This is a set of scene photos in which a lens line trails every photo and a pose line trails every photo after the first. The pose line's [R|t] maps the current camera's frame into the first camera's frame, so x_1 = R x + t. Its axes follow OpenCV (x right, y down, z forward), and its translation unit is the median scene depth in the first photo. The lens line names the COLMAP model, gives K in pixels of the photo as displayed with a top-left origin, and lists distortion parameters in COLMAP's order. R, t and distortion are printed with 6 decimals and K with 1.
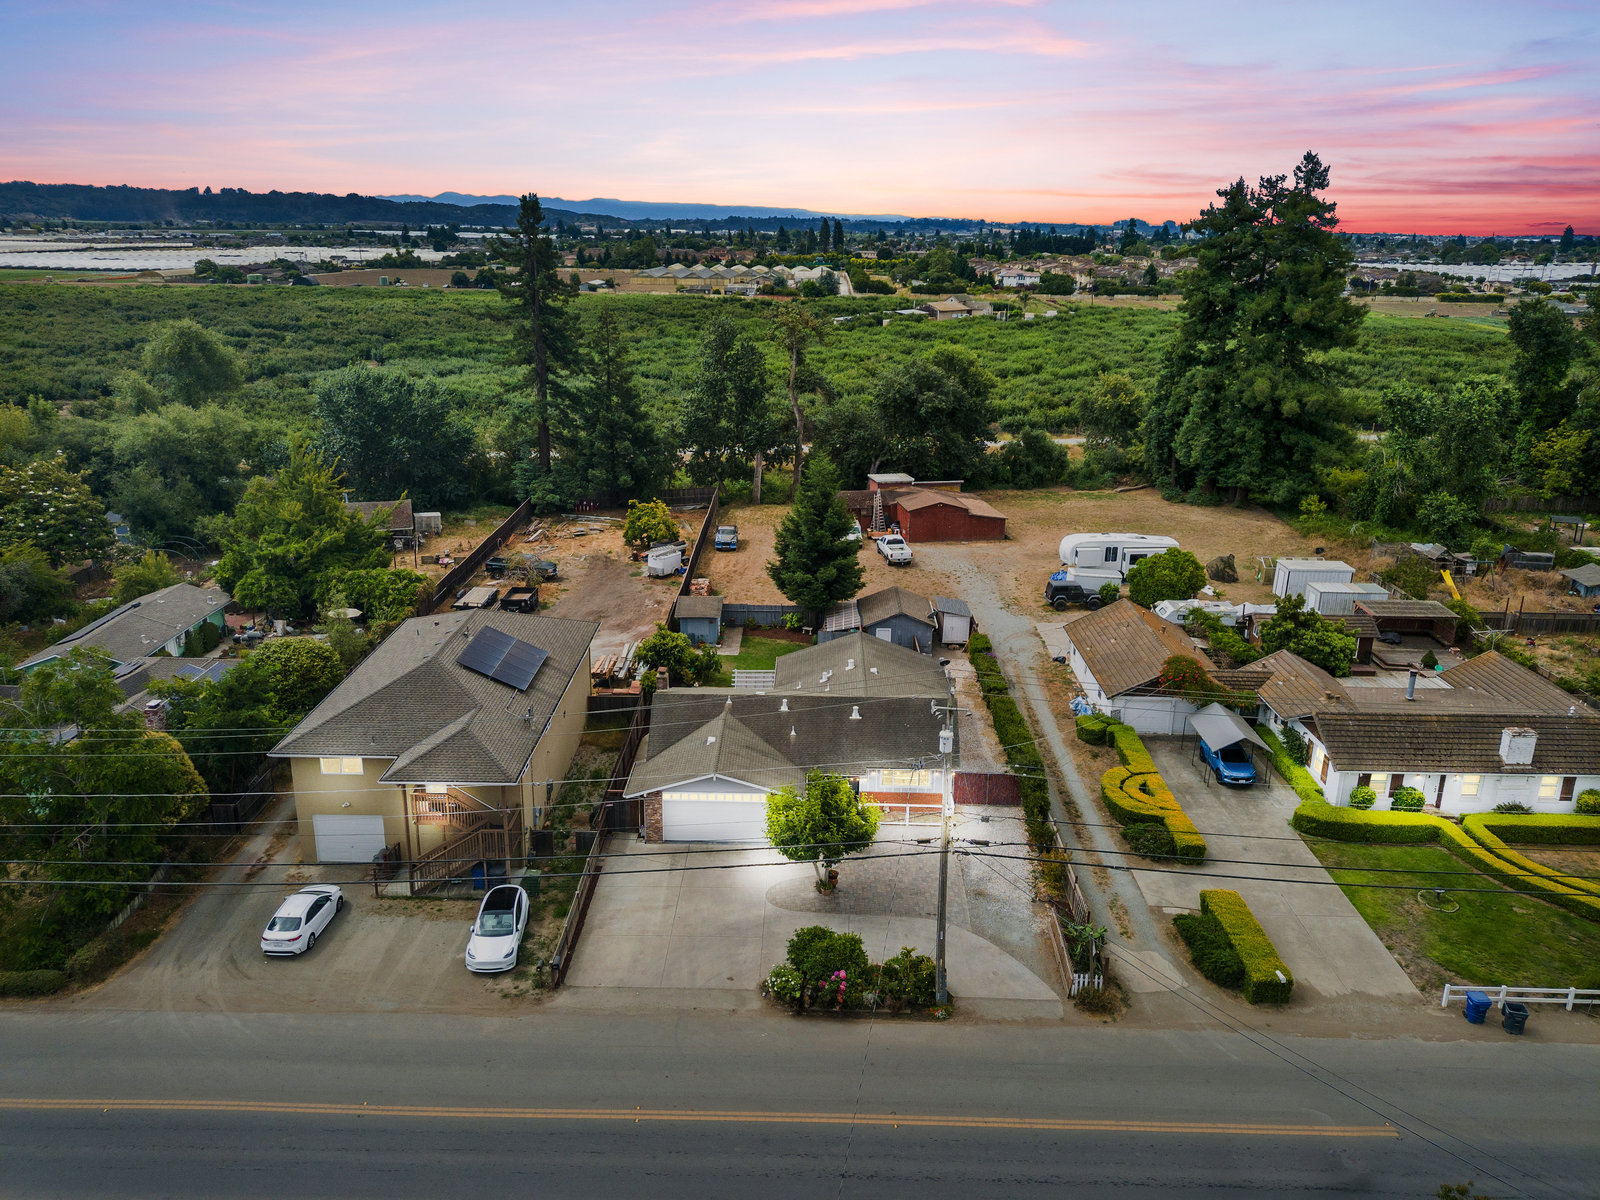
lens RADIAL K [[1193.5, 0, 800.0], [0, 1193.5, 600.0], [0, 0, 1]] dist [0.115970, -0.198519]
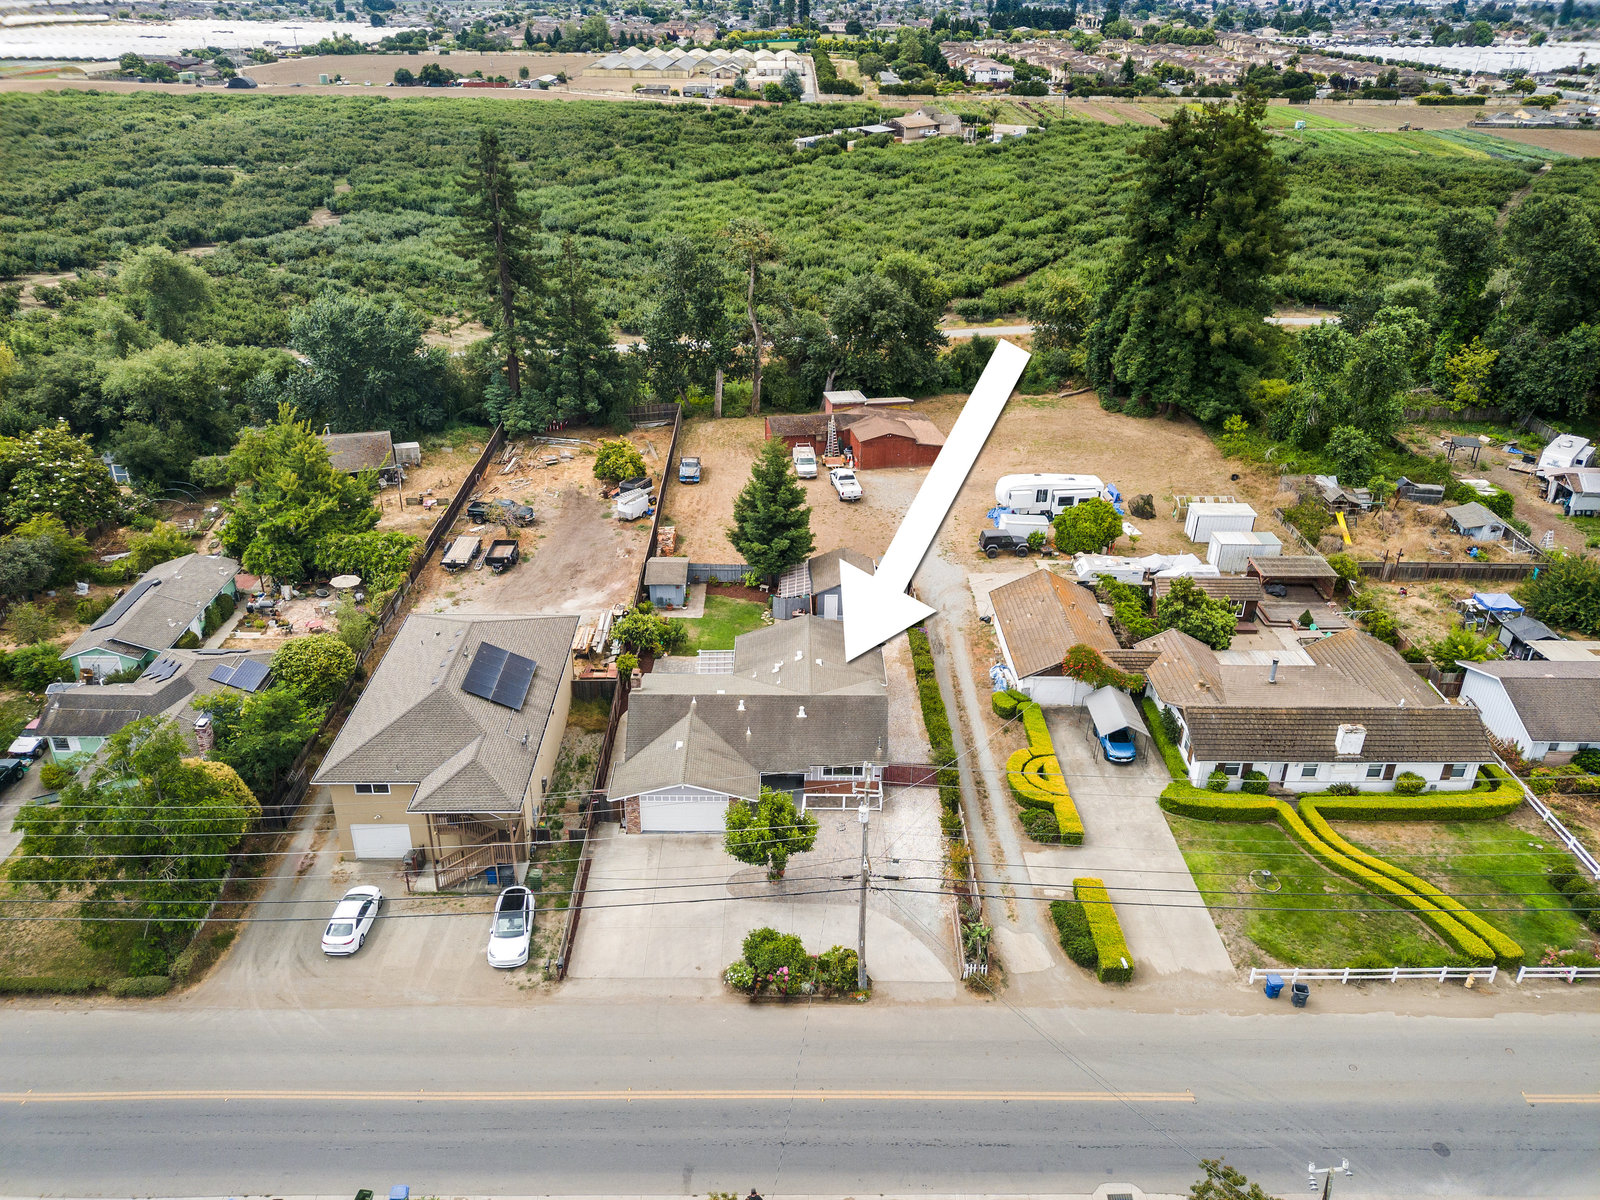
lens RADIAL K [[1193.5, 0, 800.0], [0, 1193.5, 600.0], [0, 0, 1]] dist [0.115970, -0.198519]
pose [[0.999650, -0.010602, 0.024231, 0.012900], [0.006227, 0.984731, 0.173969, -0.162250], [-0.025706, -0.173757, 0.984453, -0.104998]]
